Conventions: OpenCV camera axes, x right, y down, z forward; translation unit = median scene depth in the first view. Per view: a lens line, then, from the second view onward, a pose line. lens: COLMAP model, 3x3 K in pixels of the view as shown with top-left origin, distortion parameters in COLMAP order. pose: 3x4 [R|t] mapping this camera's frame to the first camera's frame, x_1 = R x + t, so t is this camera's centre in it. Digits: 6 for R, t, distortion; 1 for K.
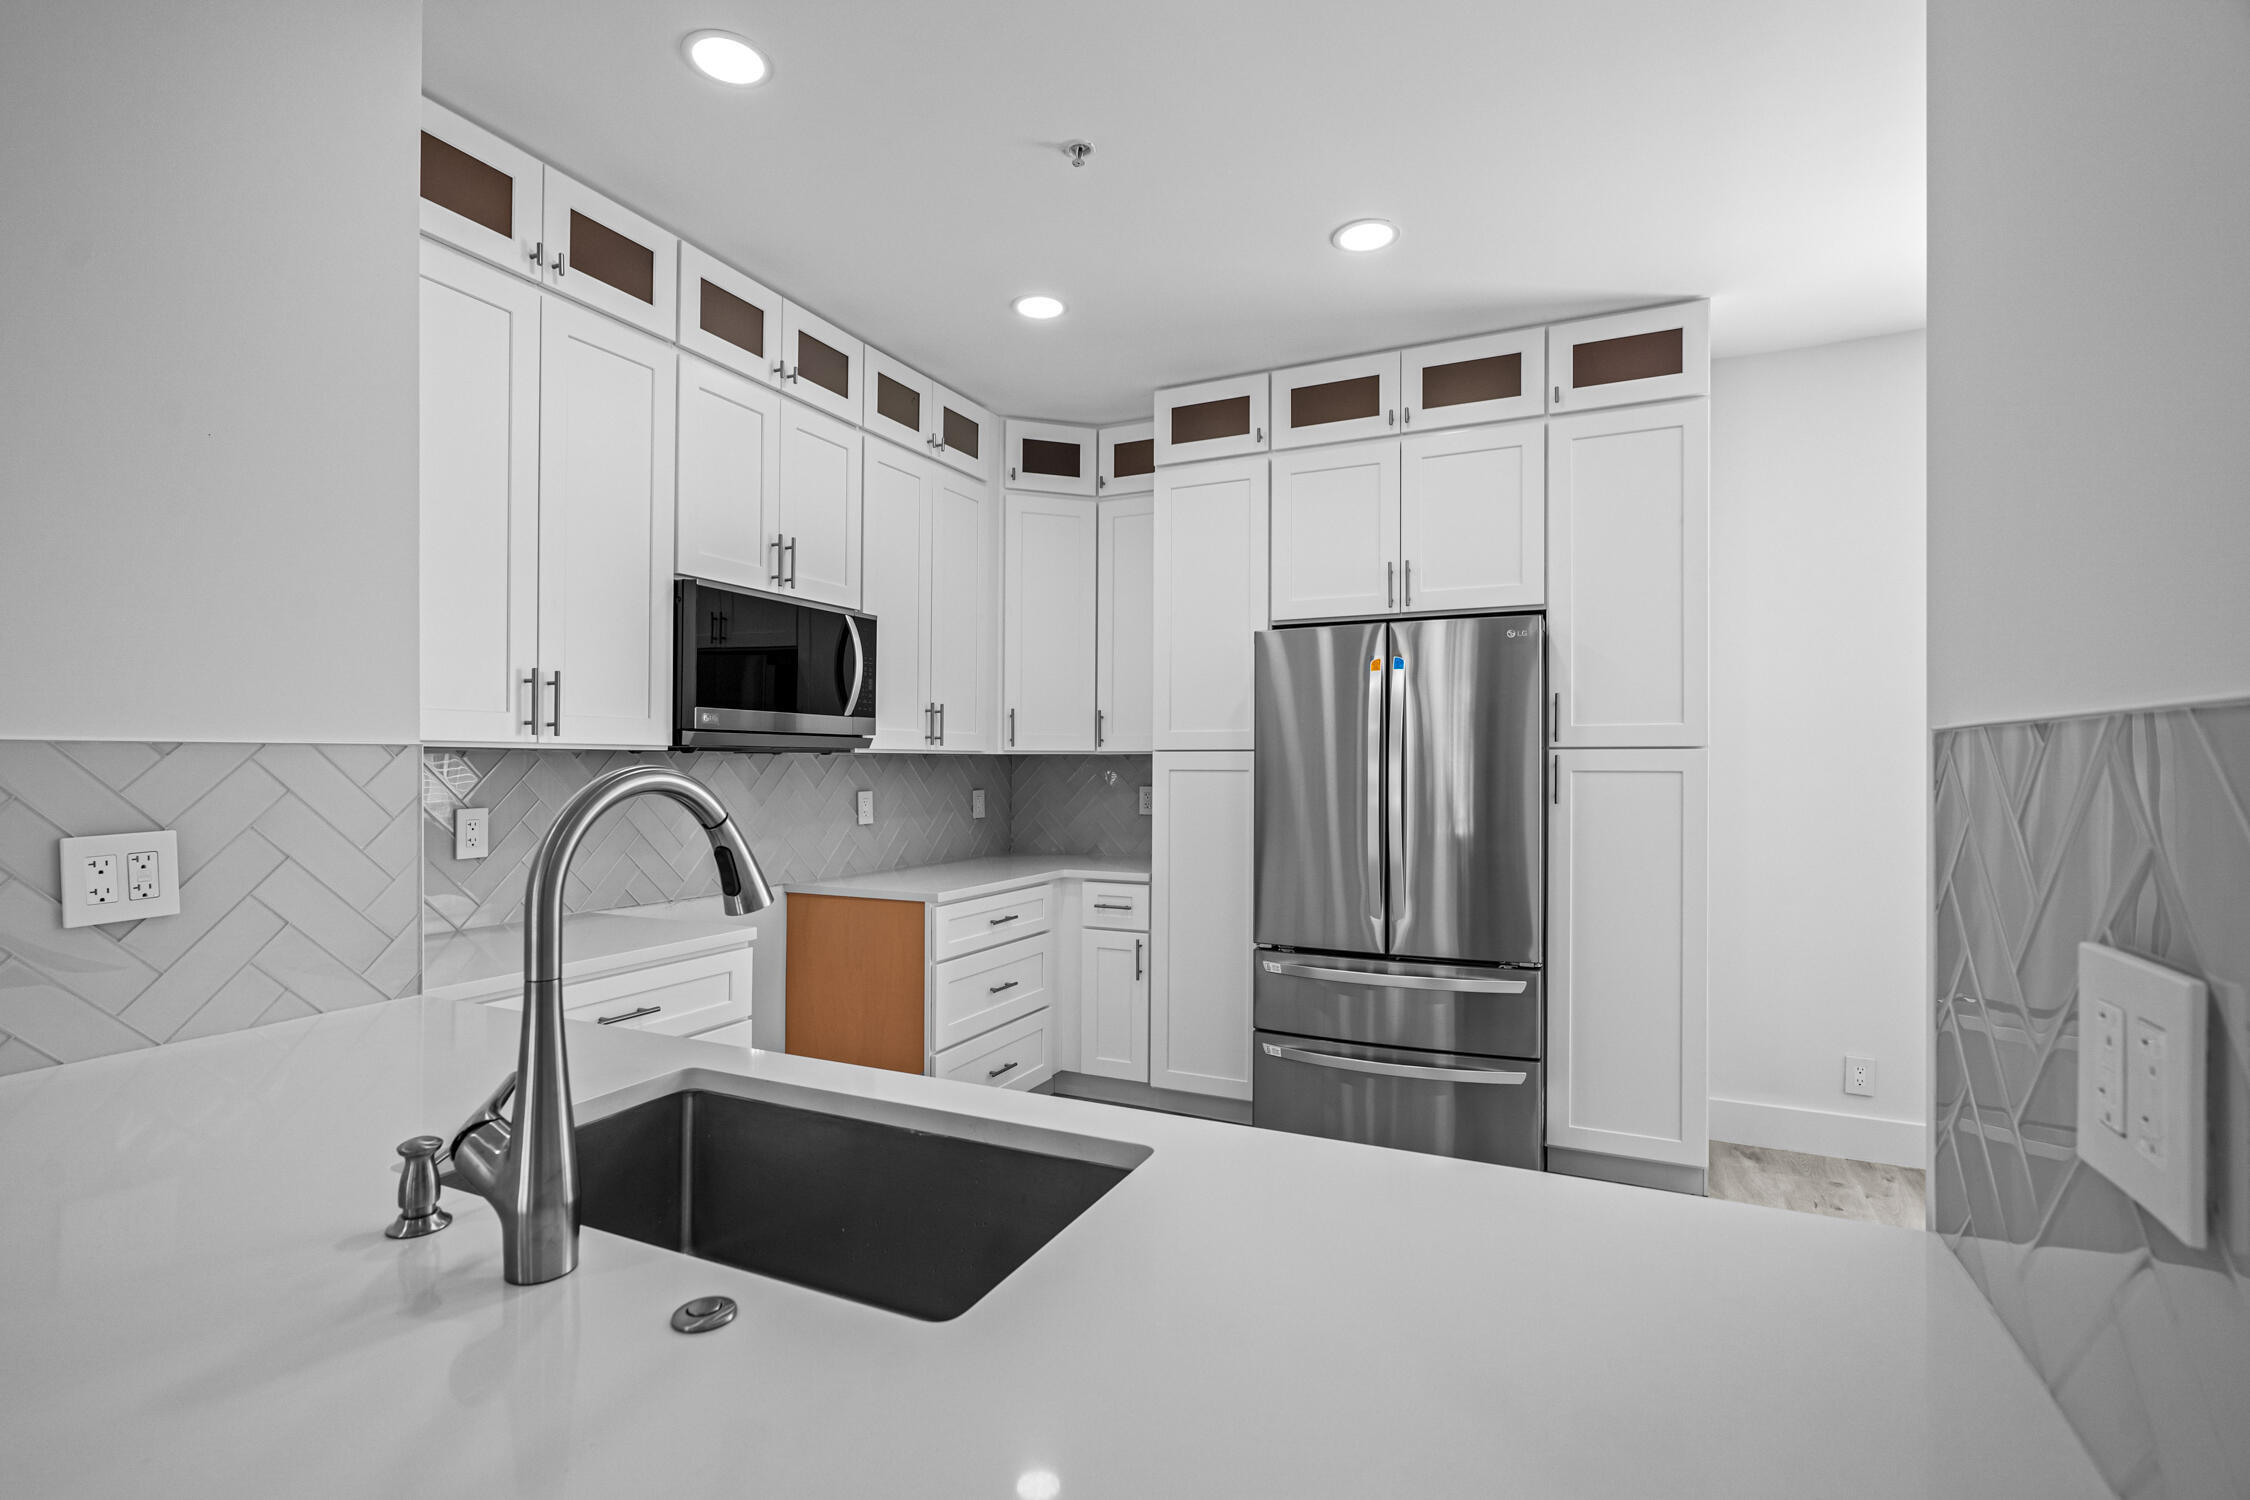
lens RADIAL K [[1044.6, 0, 1120.3], [0, 1044.6, 757.0], [0, 0, 1]] dist [-0.002228, -0.000059]
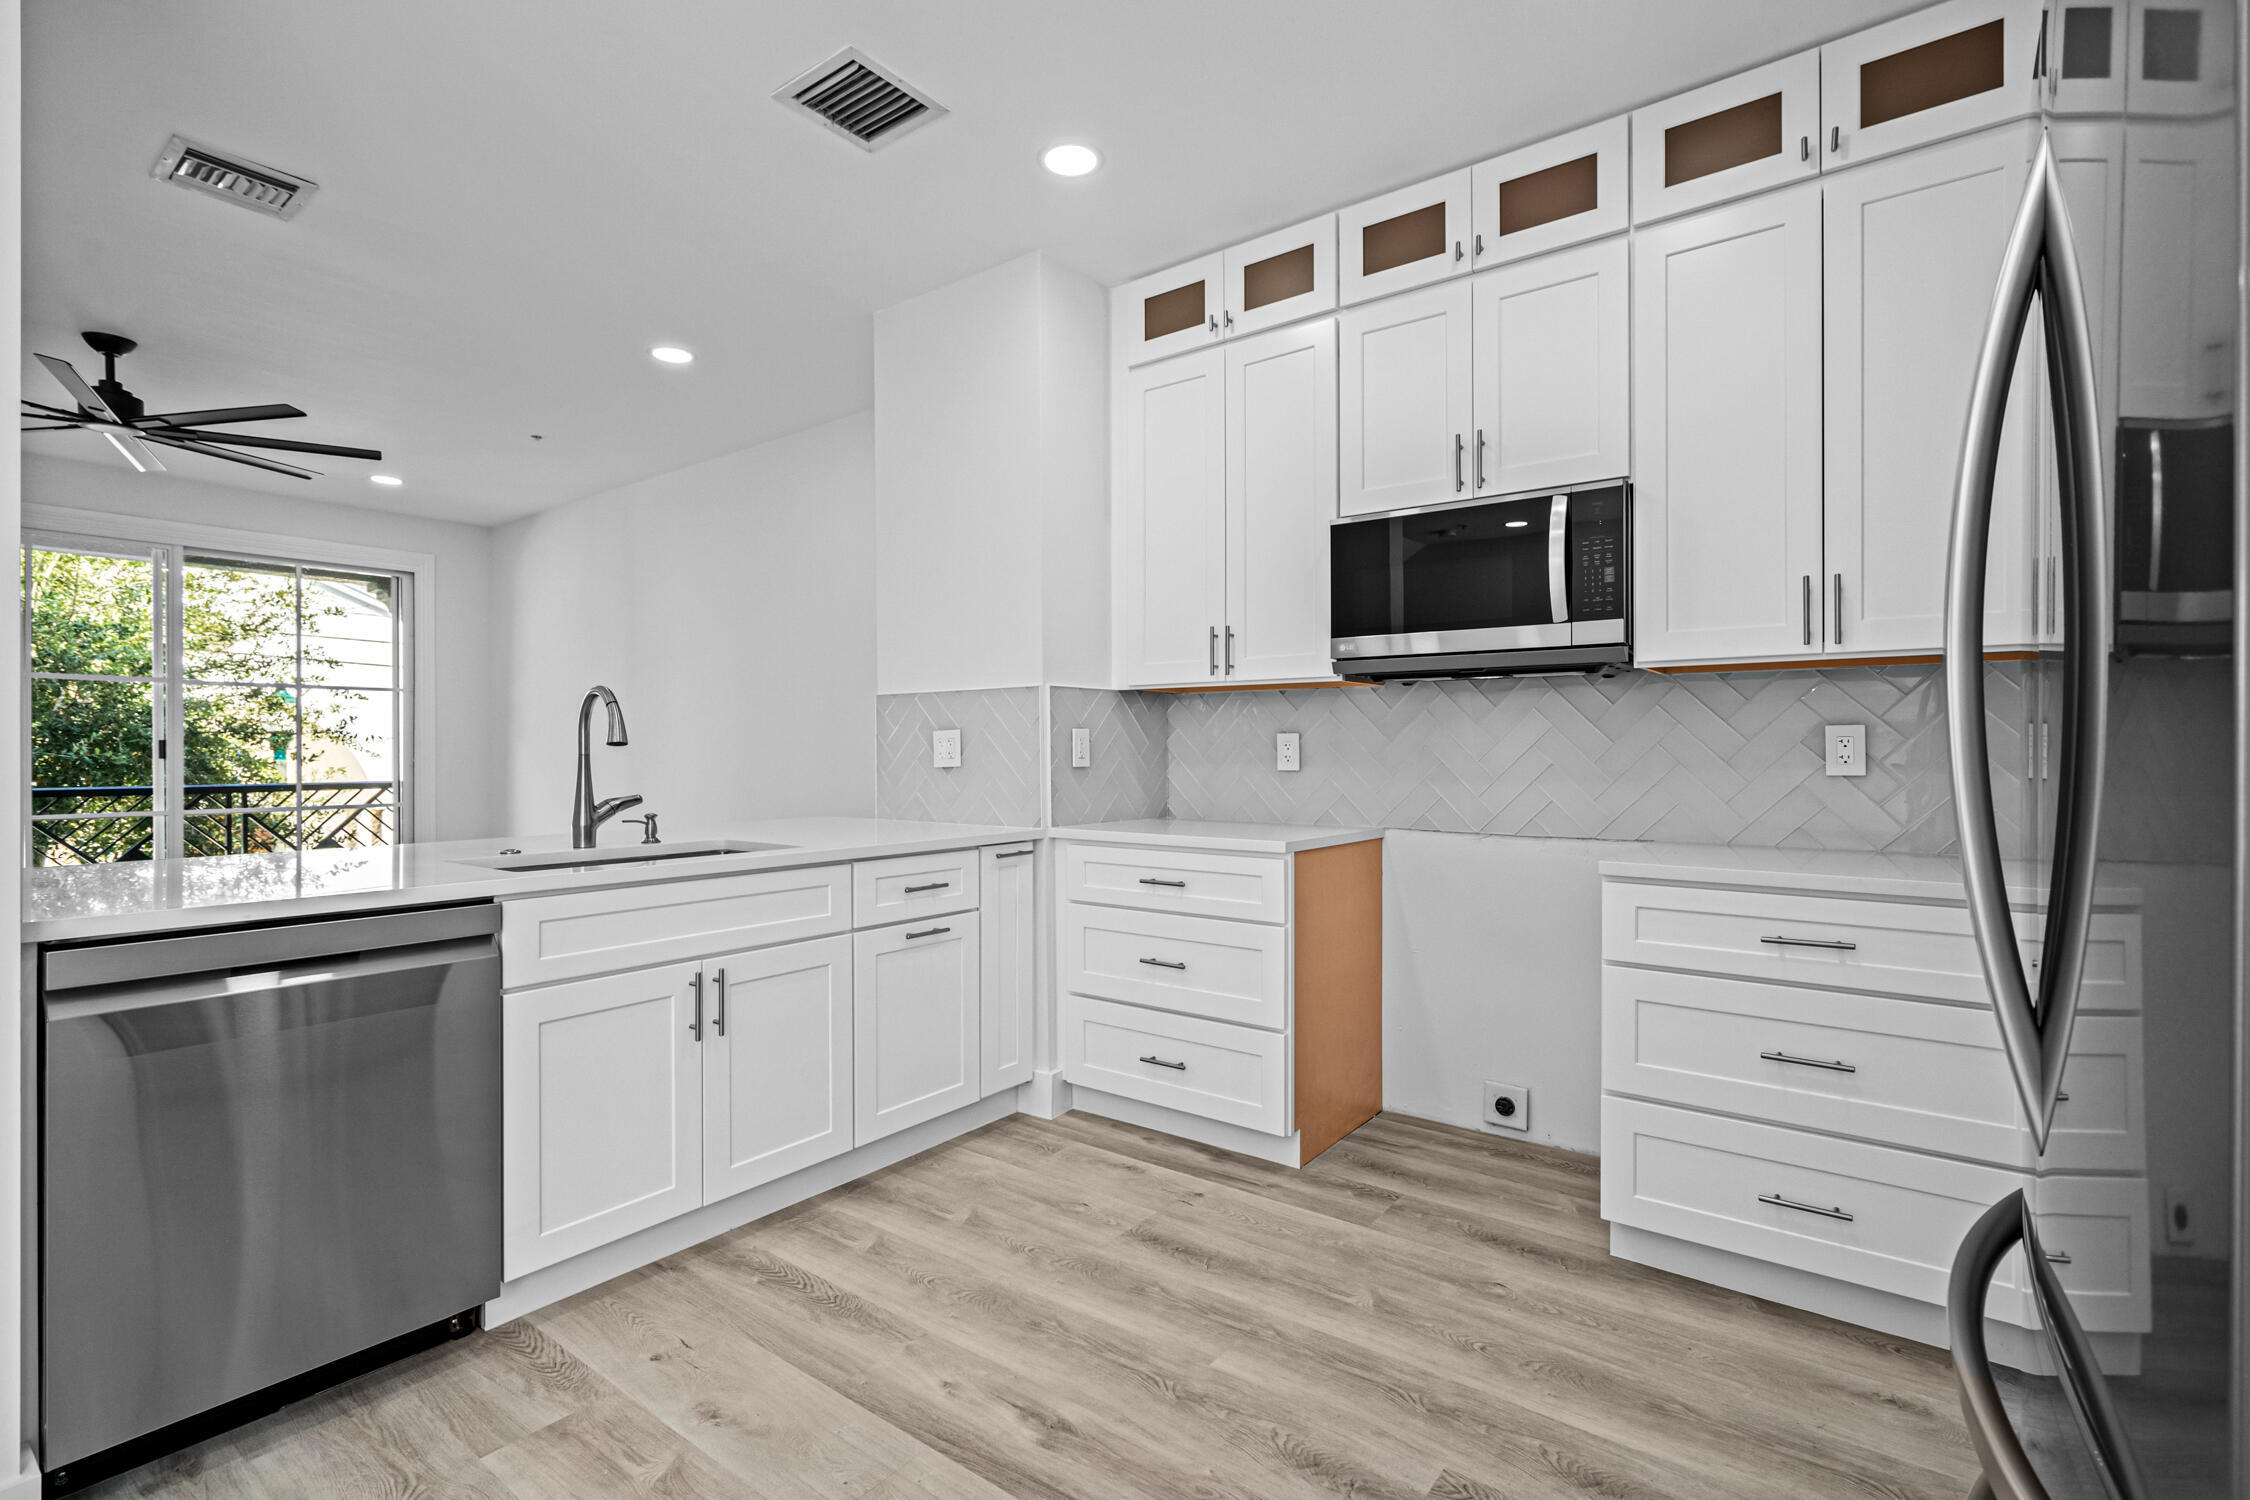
lens RADIAL K [[1025.1, 0, 1122.7], [0, 1025.1, 752.1], [0, 0, 1]] dist [-0.001099, 0.000407]
pose [[-0.215173, 0.001294, -0.976575, 0.524875], [0.005868, 0.999983, 0.000032, 0.052776], [0.976558, -0.005724, -0.215176, 0.792068]]
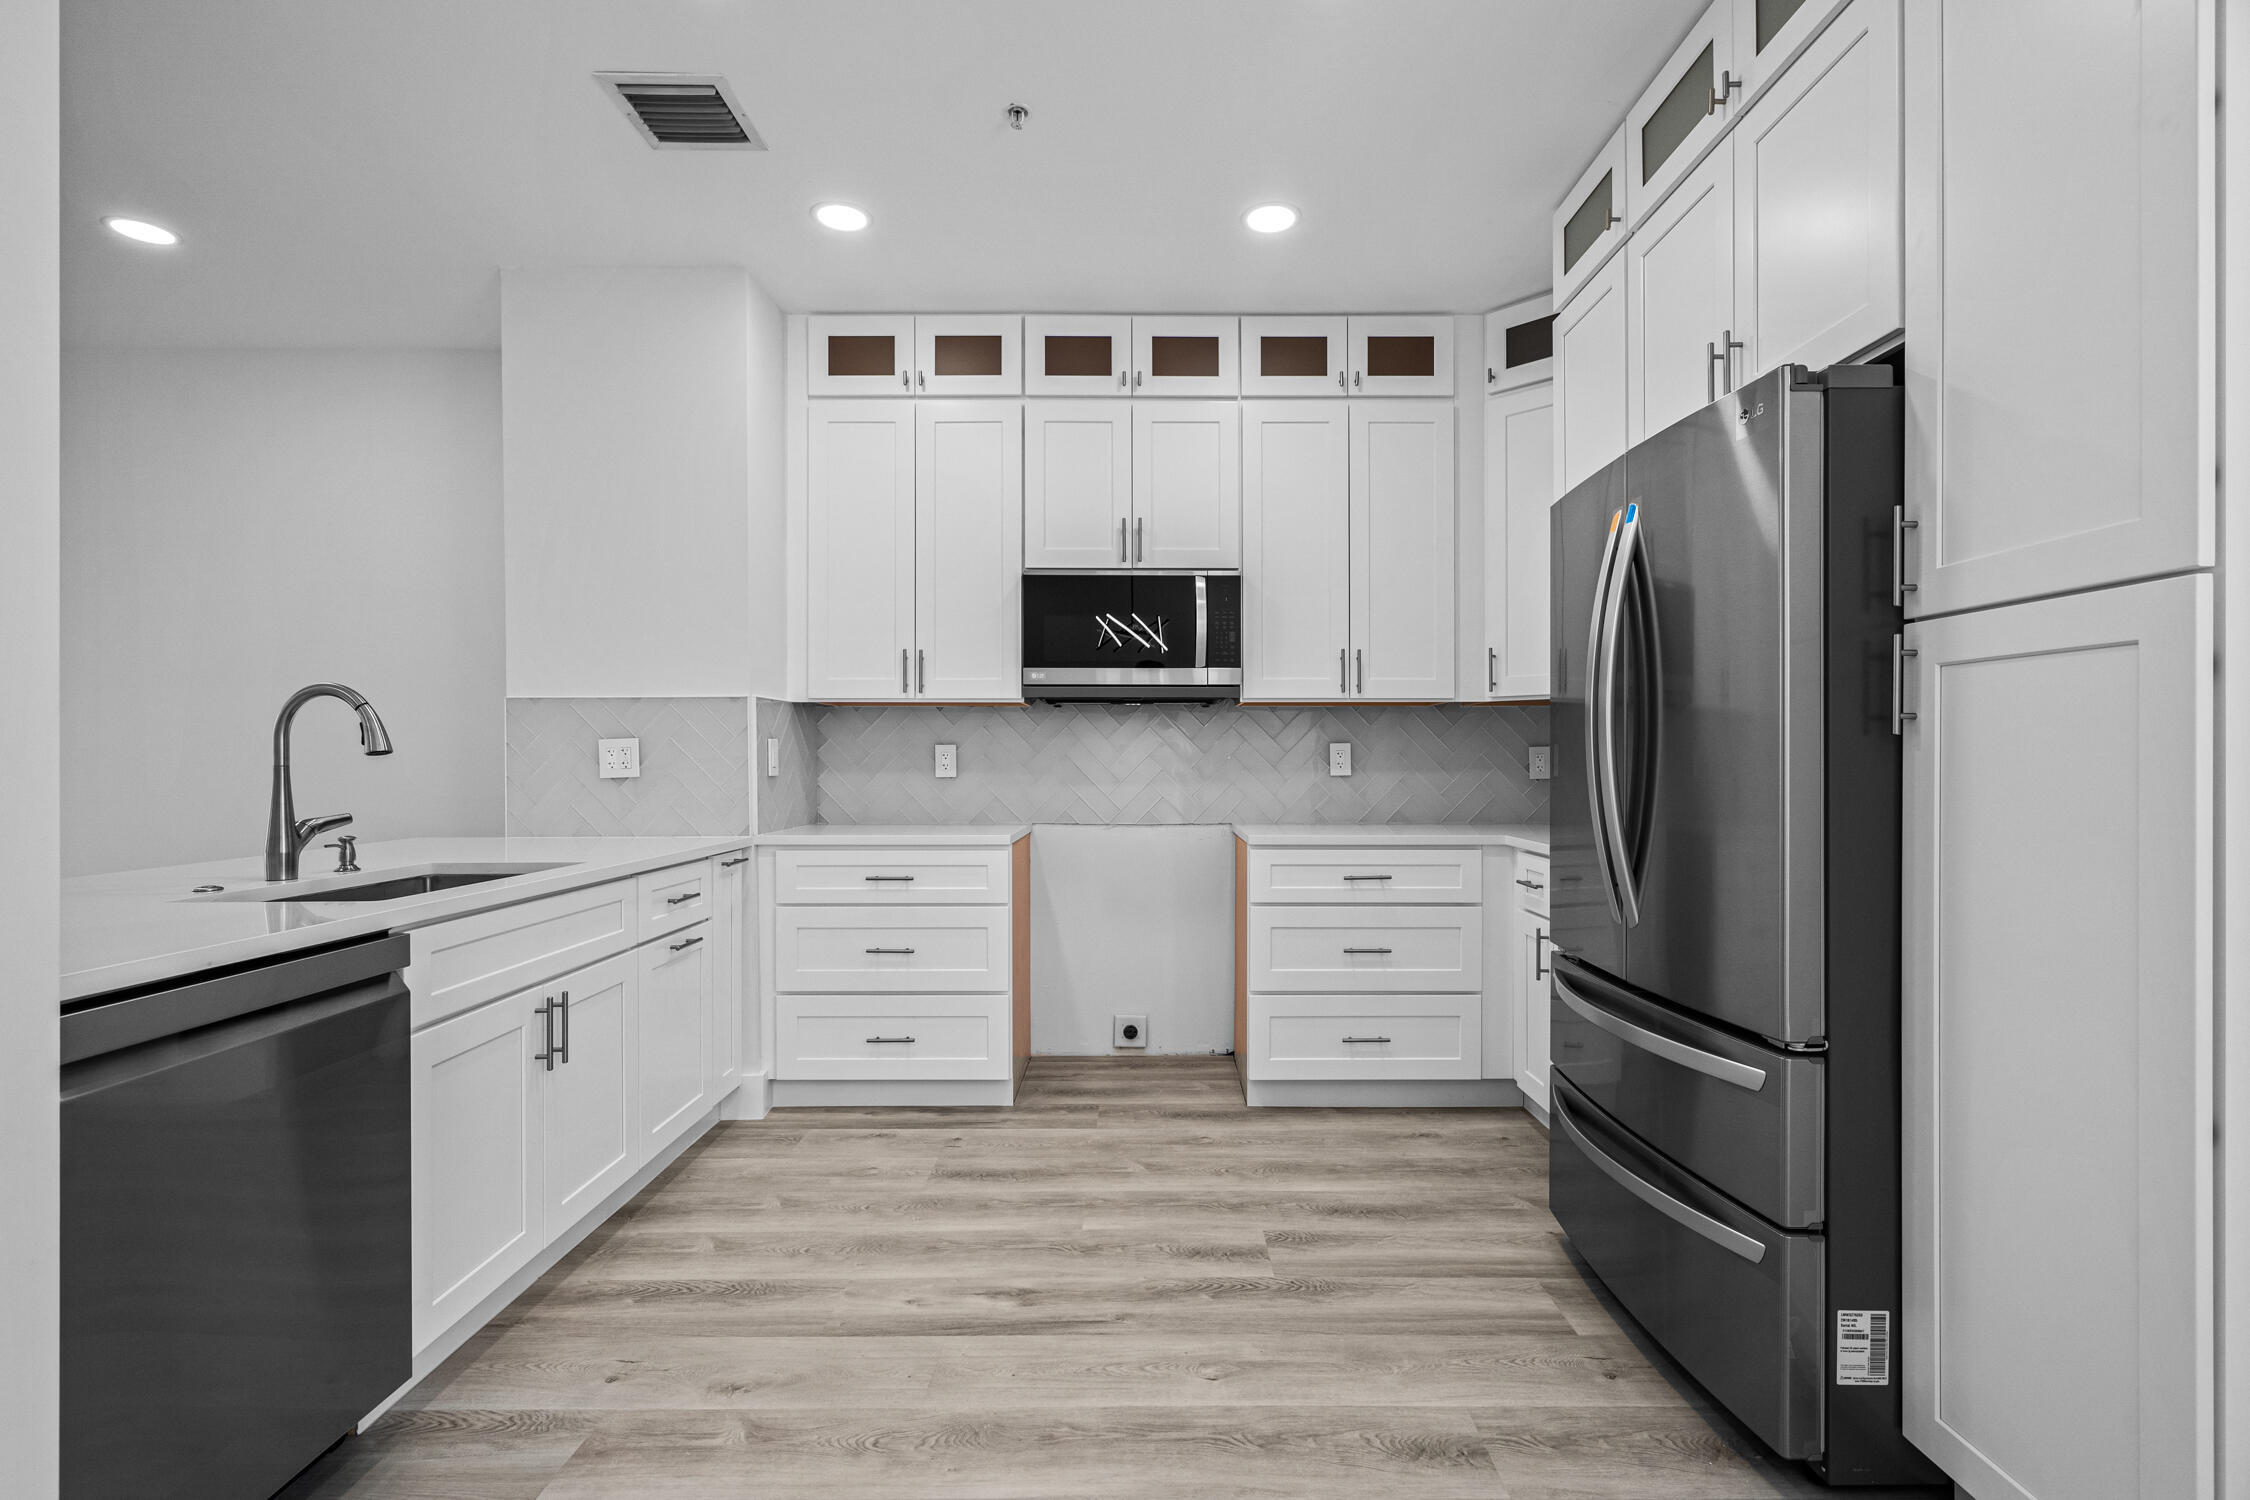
lens RADIAL K [[1043.8, 0, 1155.6], [0, 1043.8, 758.3], [0, 0, 1]] dist [-0.001864, 0.000349]
pose [[0.431396, -0.000461, -0.902162, 0.661121], [0.005750, 0.999981, 0.002238, 0.049552], [0.902144, -0.006153, 0.431391, 0.452537]]
